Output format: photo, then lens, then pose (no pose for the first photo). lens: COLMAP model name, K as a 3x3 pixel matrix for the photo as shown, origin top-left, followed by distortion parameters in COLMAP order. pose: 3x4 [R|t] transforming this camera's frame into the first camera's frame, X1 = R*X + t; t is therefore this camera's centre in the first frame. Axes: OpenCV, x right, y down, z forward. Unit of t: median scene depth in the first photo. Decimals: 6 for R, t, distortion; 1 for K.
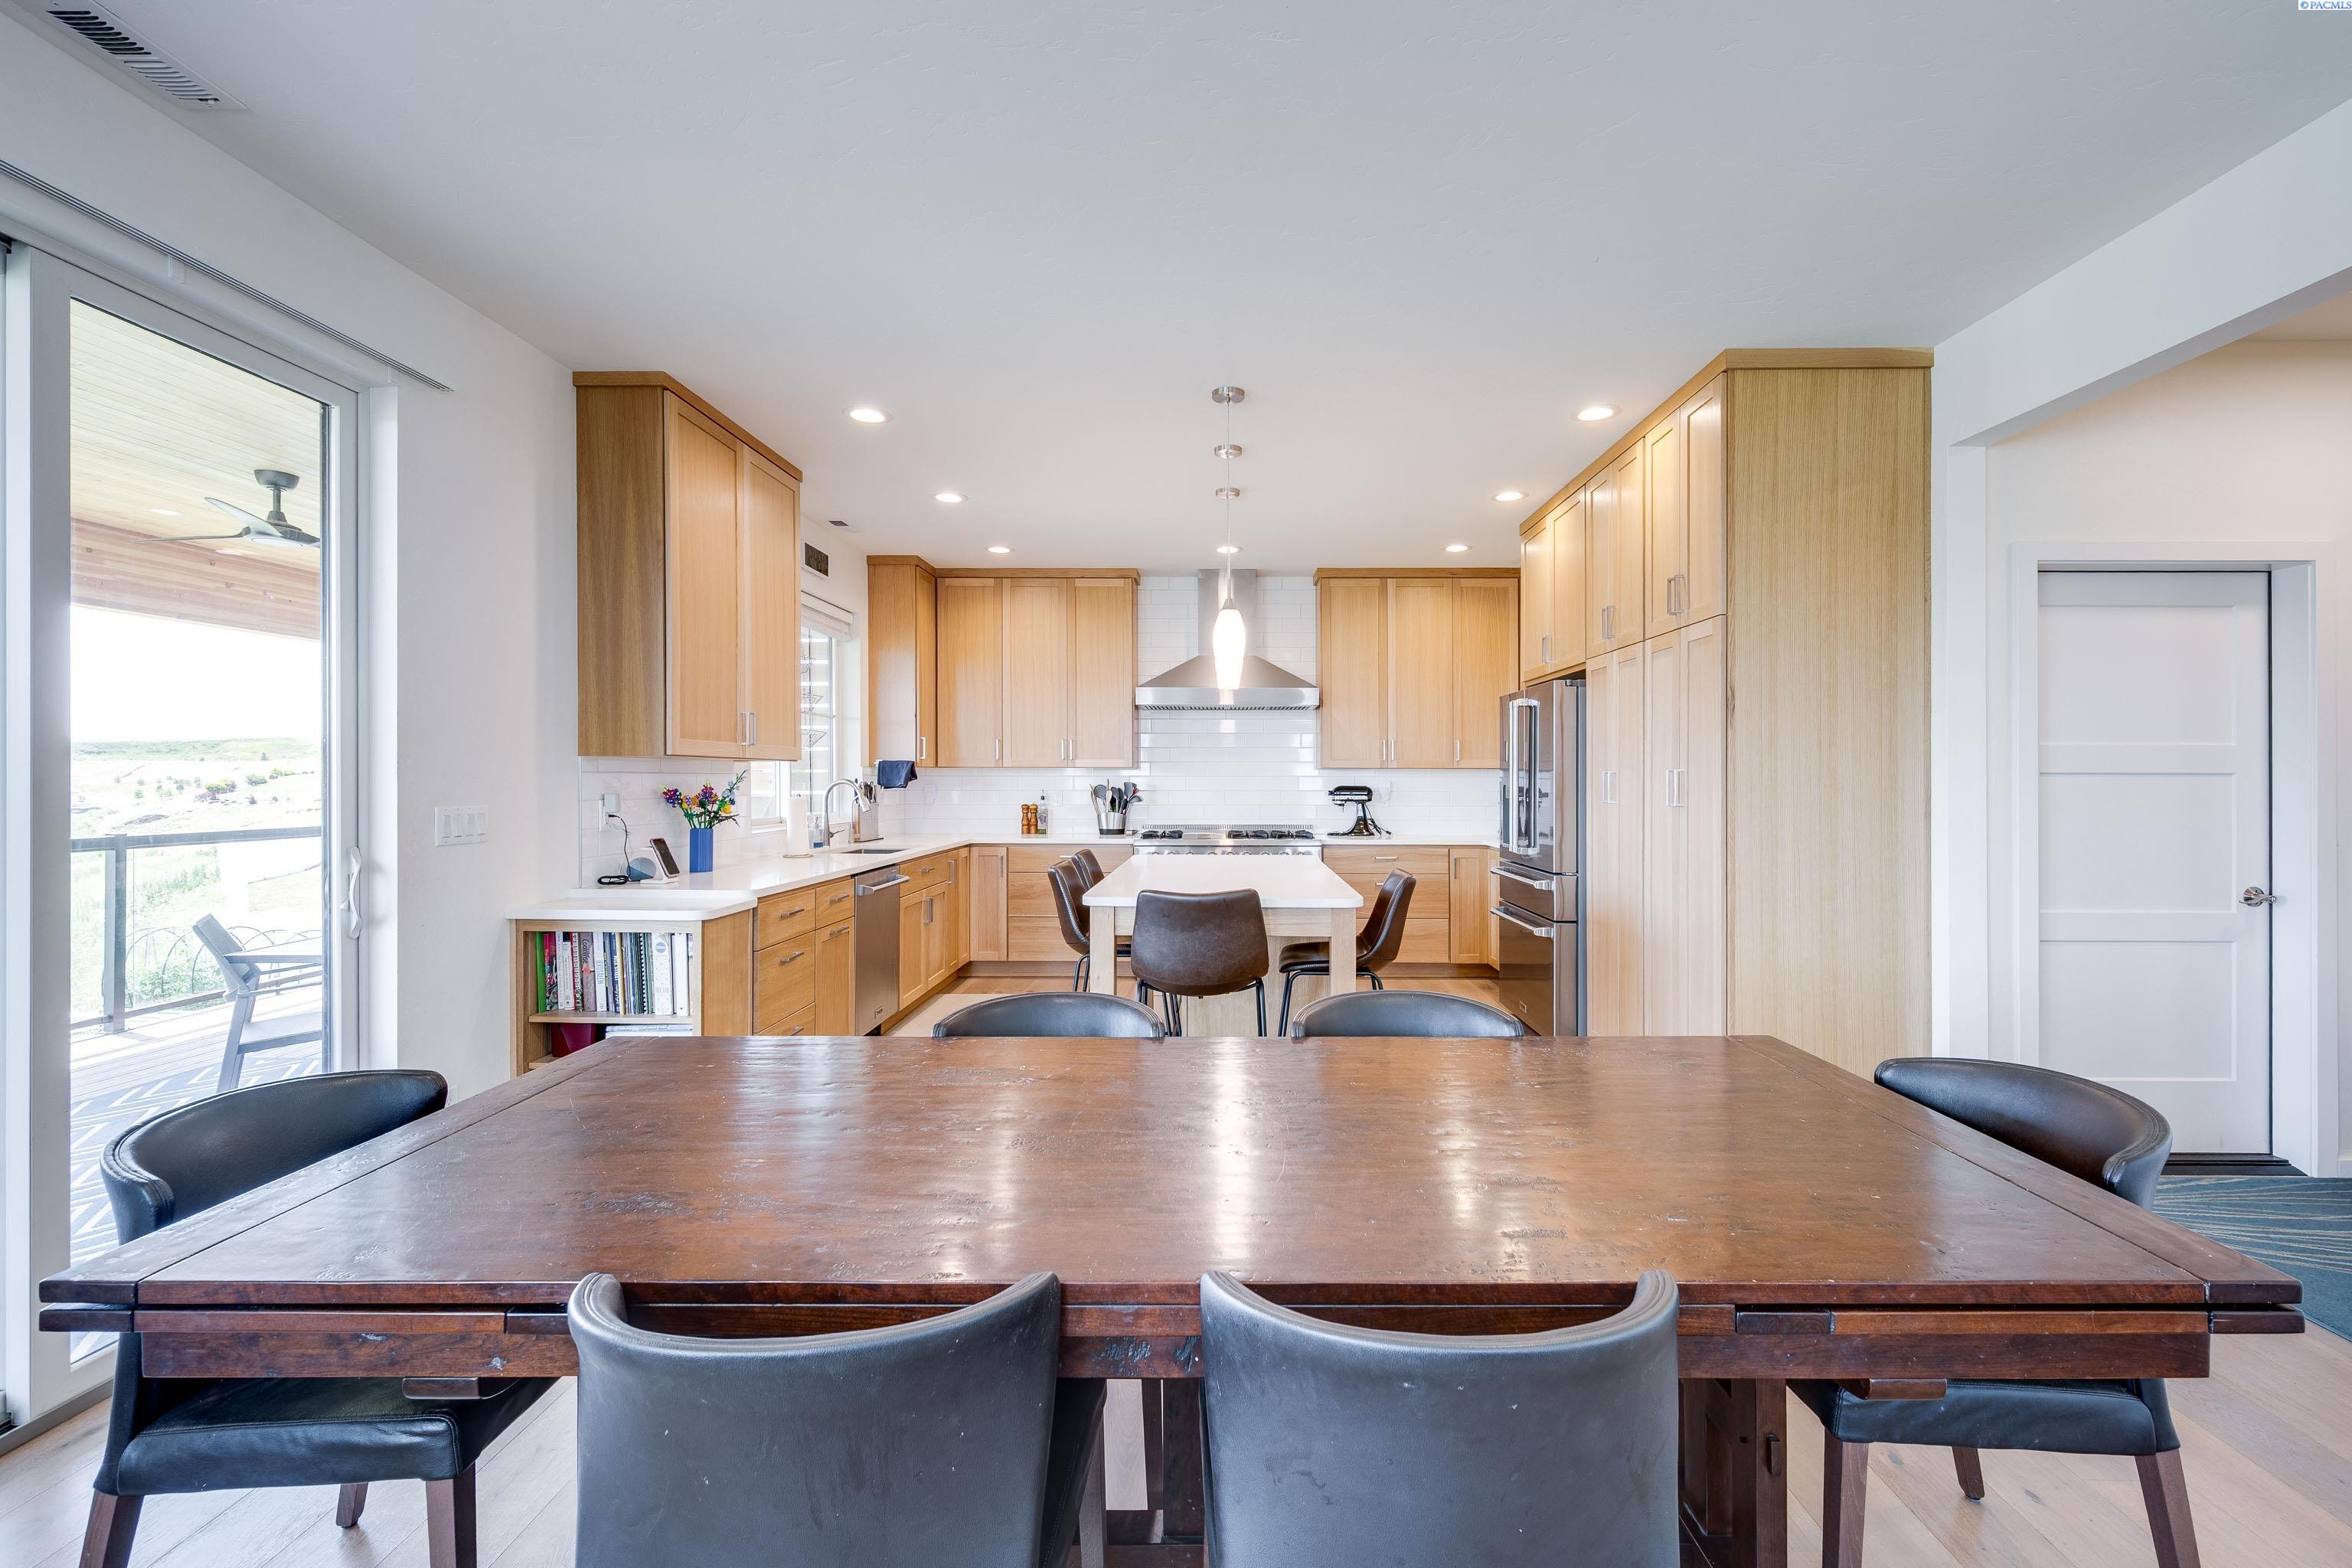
lens RADIAL K [[989.7, 0, 1226.7], [0, 989.7, 781.3], [0, 0, 1]] dist [-0.004694, -0.000262]
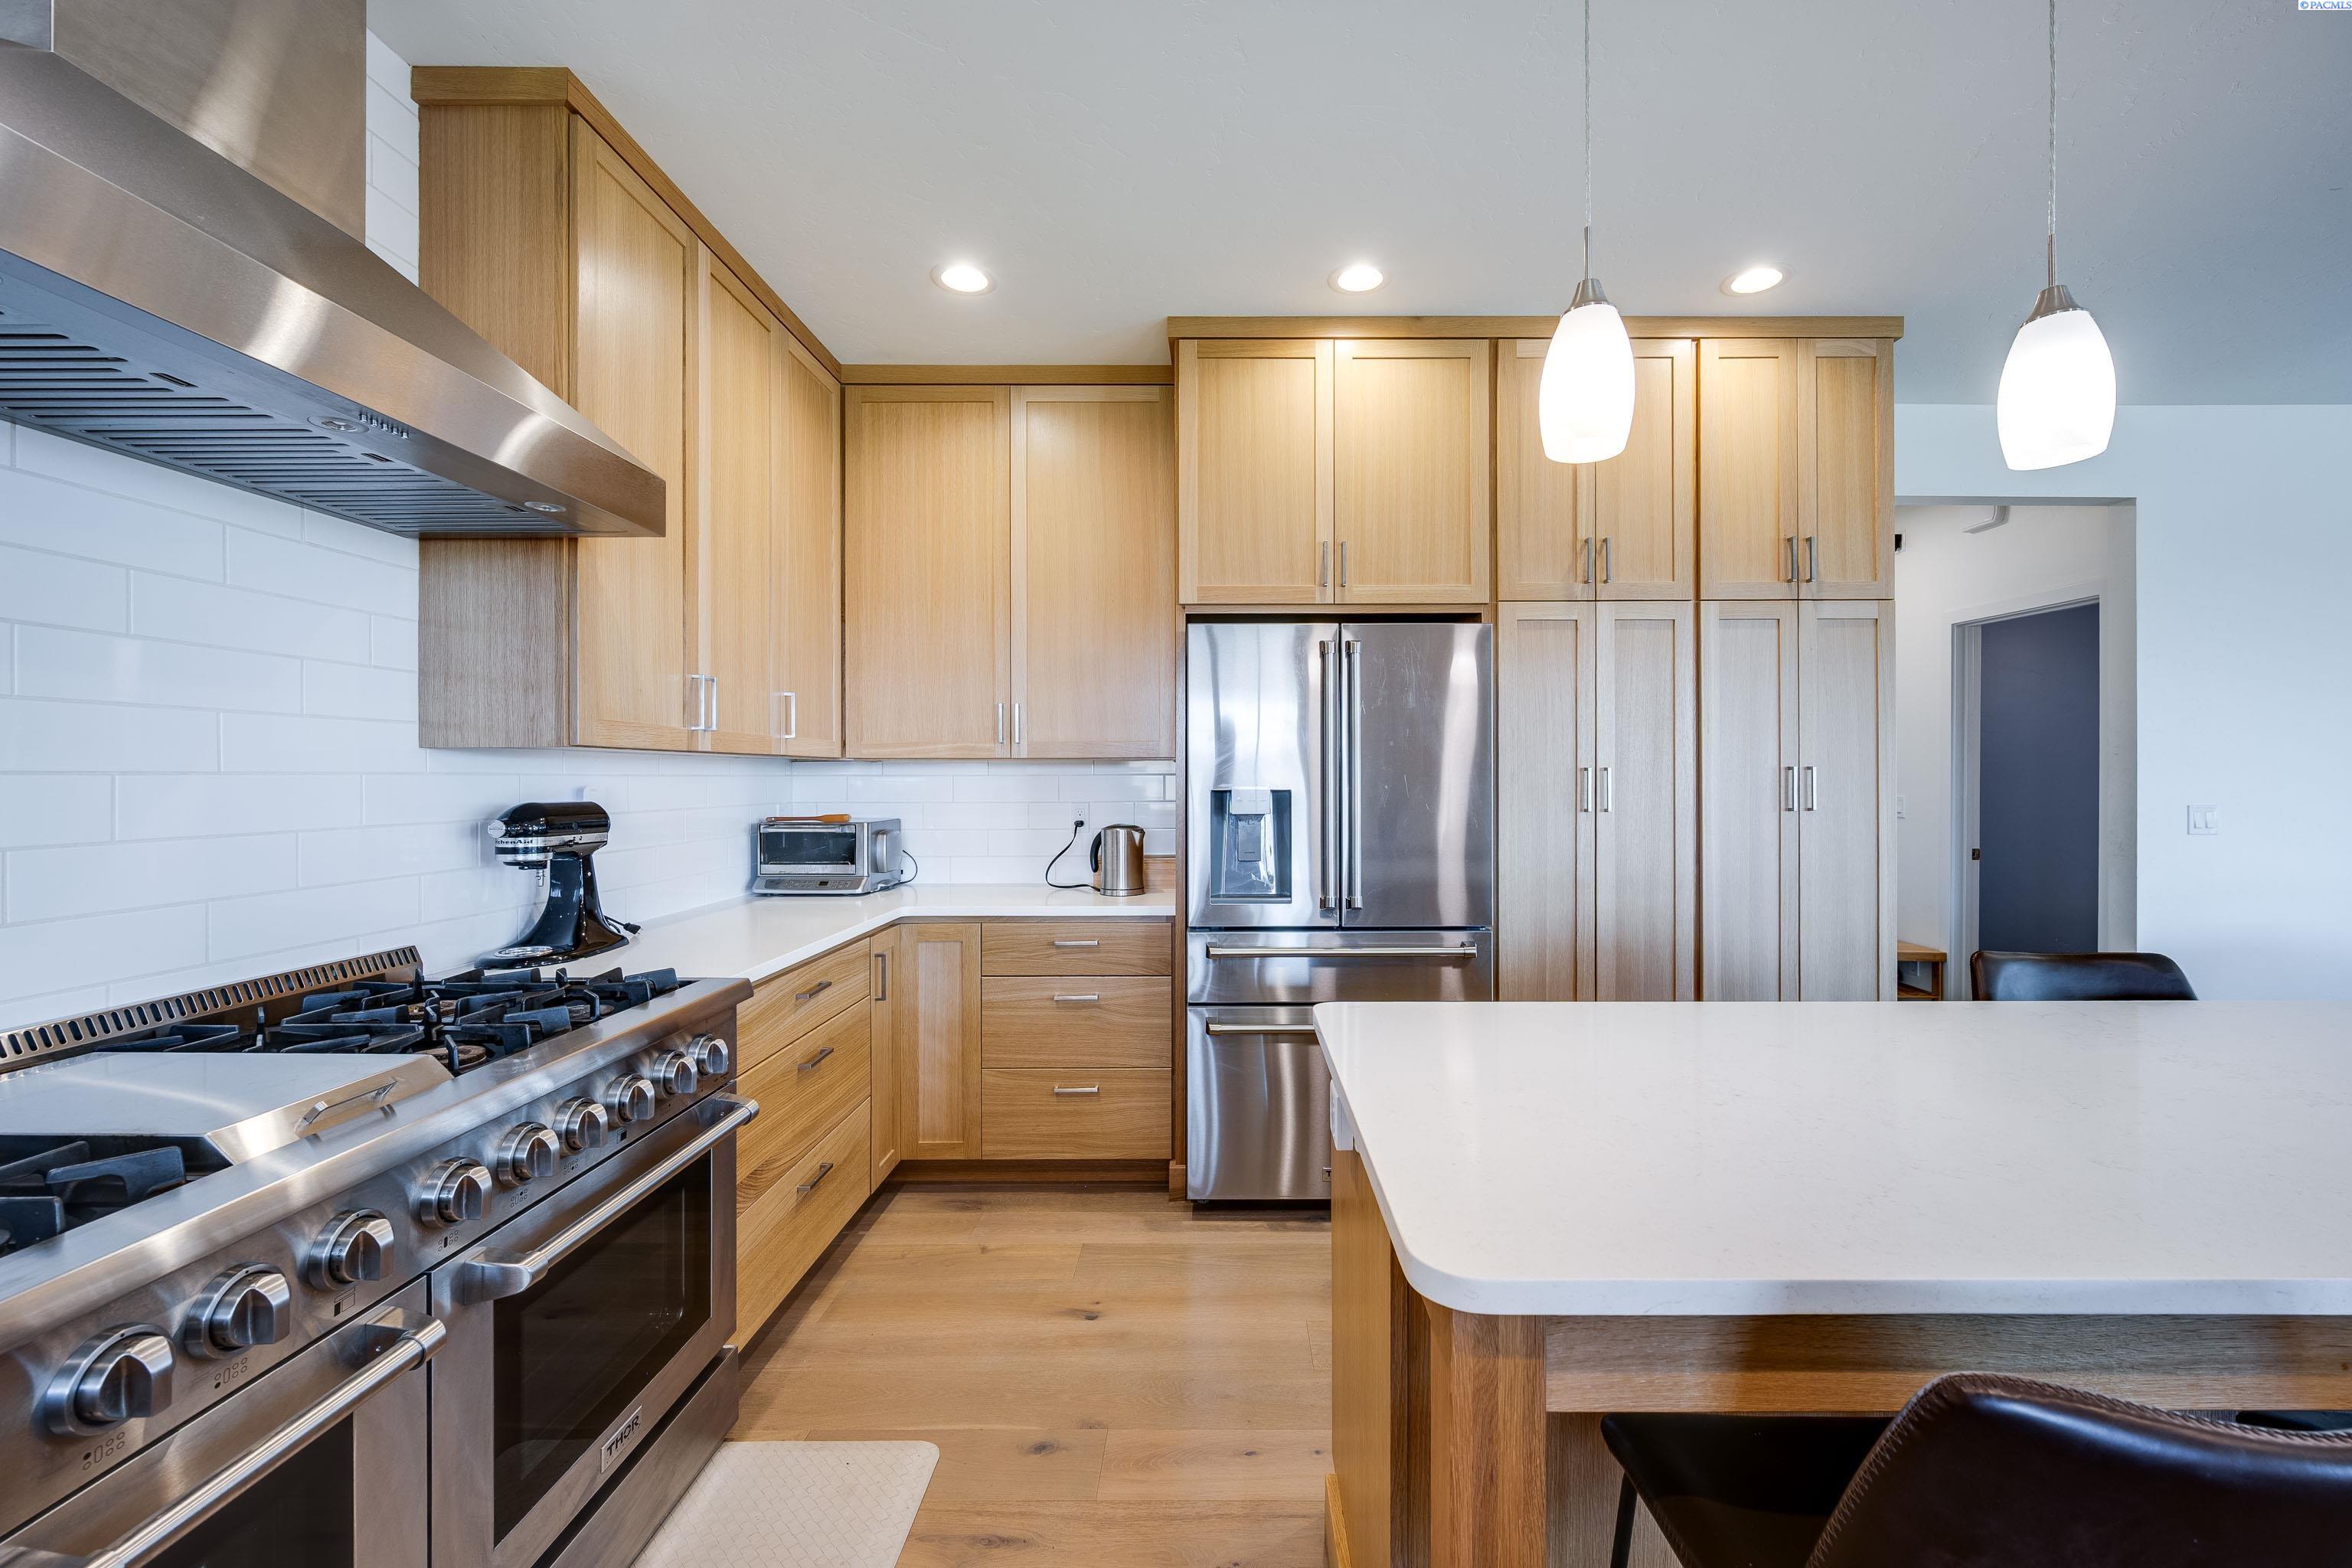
lens RADIAL K [[946.1, 0, 1192.2], [0, 946.1, 780.3], [0, 0, 1]] dist [0.000670, -0.001095]
pose [[0.005373, -0.000803, 0.999985, -0.224395], [0.003389, 0.999994, 0.000784, -0.003147], [-0.999980, 0.003385, 0.005375, 0.982456]]
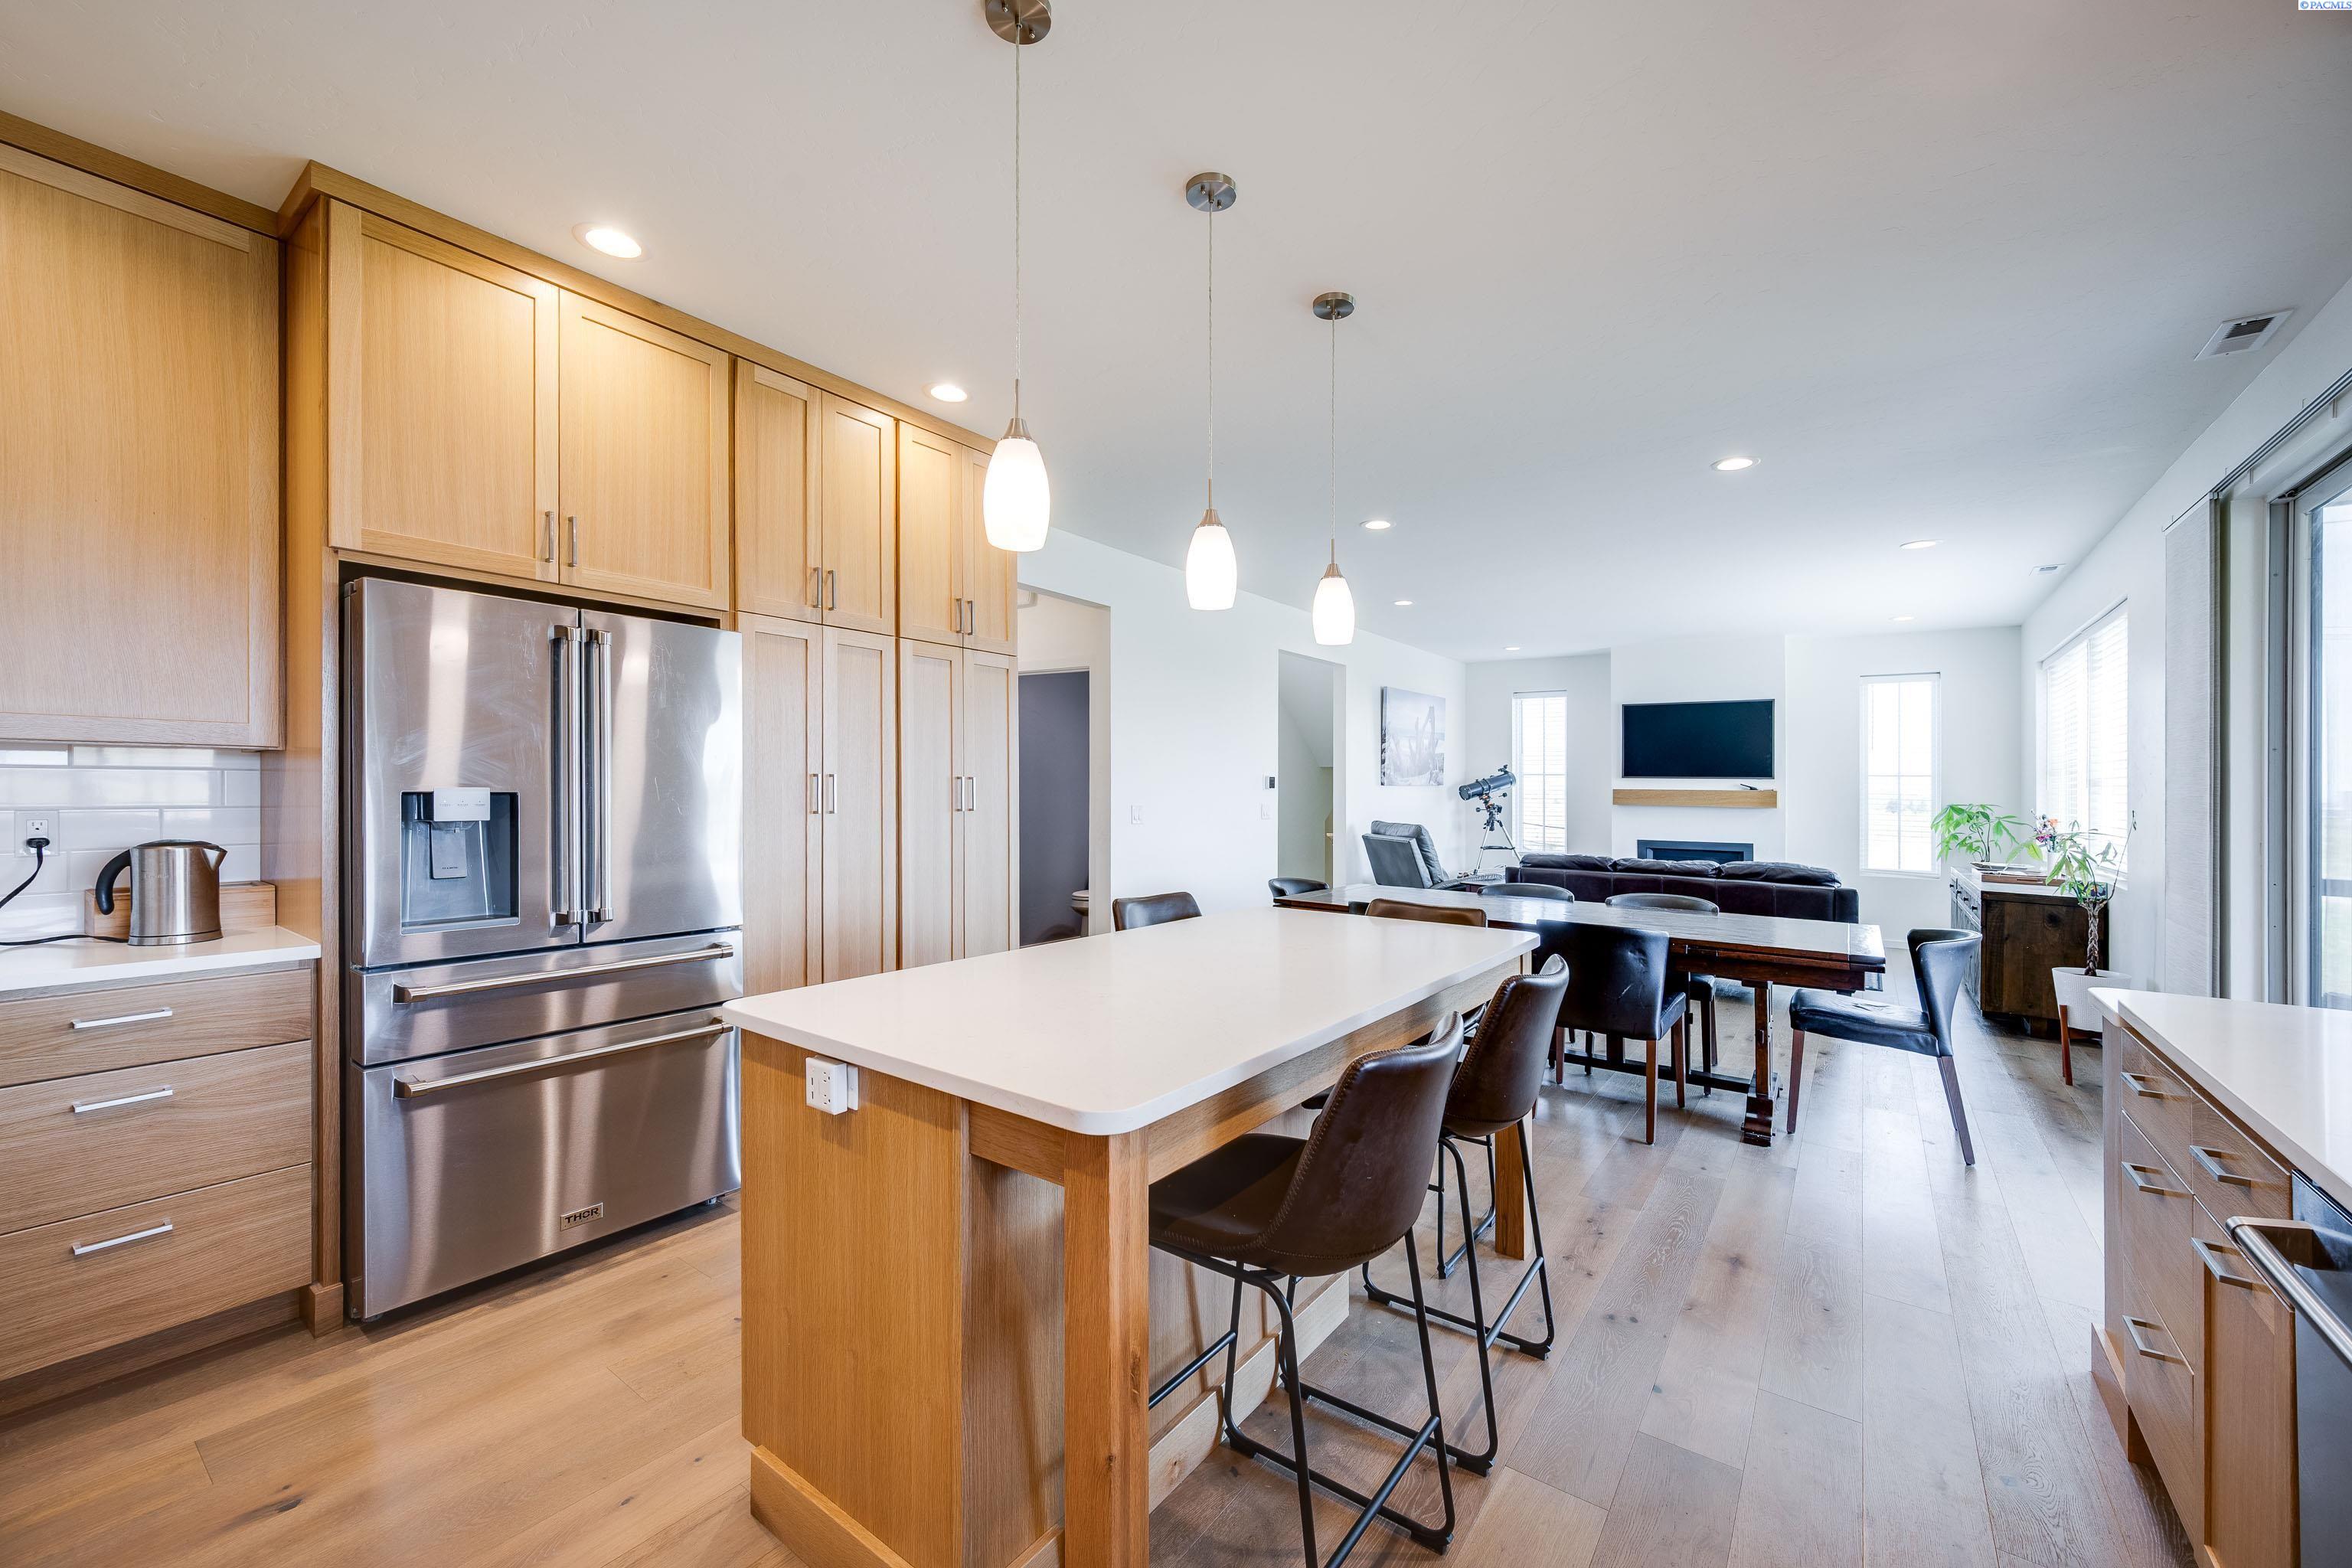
lens RADIAL K [[946.1, 0, 1174.4], [0, 946.1, 773.0], [0, 0, 1]] dist [0.000670, -0.001095]
pose [[-0.803721, -0.000391, 0.595007, -0.222137], [-0.012125, 0.999803, -0.015721, -0.003130], [-0.594883, -0.019849, -0.803567, 1.099470]]
